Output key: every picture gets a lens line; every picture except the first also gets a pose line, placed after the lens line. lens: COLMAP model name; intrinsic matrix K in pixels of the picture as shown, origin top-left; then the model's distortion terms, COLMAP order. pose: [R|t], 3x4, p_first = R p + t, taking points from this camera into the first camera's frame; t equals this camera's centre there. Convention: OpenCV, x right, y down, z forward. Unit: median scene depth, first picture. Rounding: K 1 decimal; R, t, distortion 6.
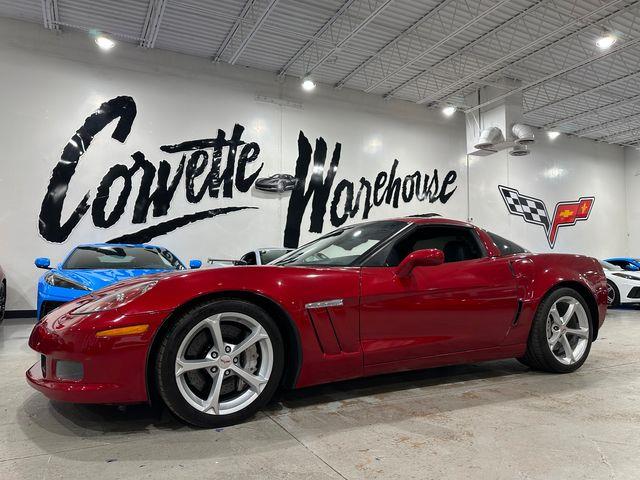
lens RADIAL K [[465.8, 0, 320.8], [0, 465.8, 239.6], [0, 0, 1]] dist [0.013922, -0.026900]
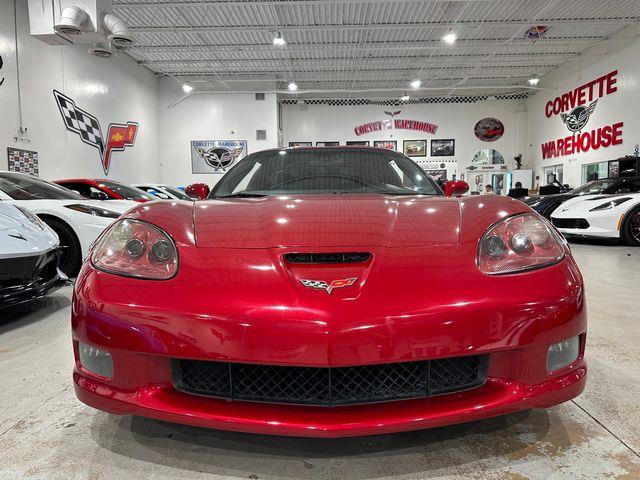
lens RADIAL K [[465.8, 0, 323.4], [0, 465.8, 238.5], [0, 0, 1]] dist [0.013922, -0.026900]
pose [[0.475380, -0.069437, 0.877036, -0.098651], [-0.060459, 0.991946, 0.111305, 0.015093], [-0.877701, -0.105937, 0.467353, 0.214216]]
